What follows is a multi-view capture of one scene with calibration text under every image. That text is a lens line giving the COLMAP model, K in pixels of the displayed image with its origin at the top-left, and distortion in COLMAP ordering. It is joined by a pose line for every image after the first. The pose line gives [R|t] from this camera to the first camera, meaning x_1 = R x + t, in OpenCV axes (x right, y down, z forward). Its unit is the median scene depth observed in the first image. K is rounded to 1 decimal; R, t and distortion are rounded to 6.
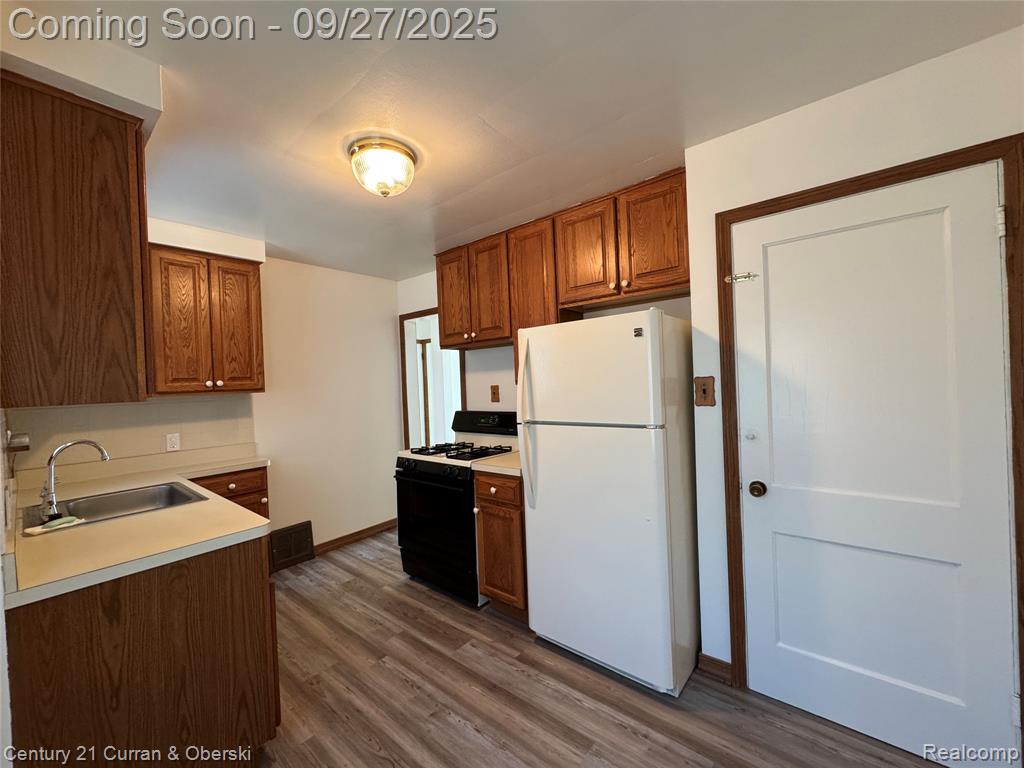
lens RADIAL K [[408.8, 0, 515.5], [0, 408.8, 384.5], [0, 0, 1]] dist [-0.005827, 0.000539]
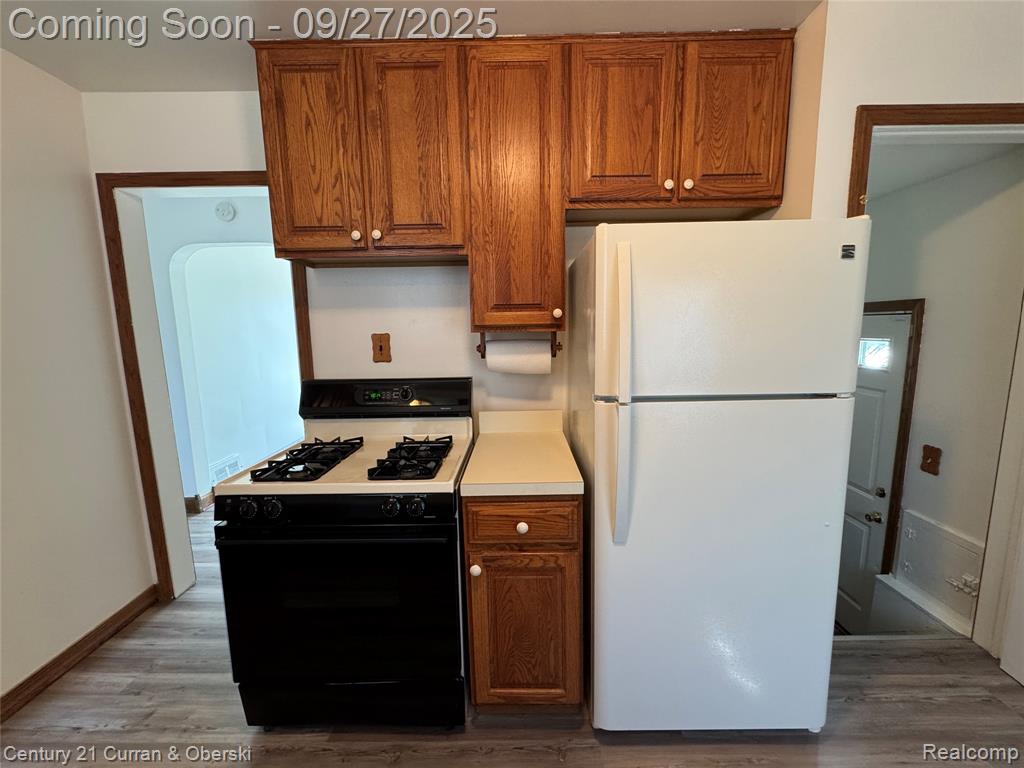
lens RADIAL K [[408.8, 0, 510.9], [0, 408.8, 383.3], [0, 0, 1]] dist [-0.005827, 0.000539]
pose [[0.775100, -0.061981, 0.628792, -0.320575], [-0.008937, 0.994002, 0.108997, 0.008352], [-0.631776, -0.090103, 0.769897, 0.495908]]
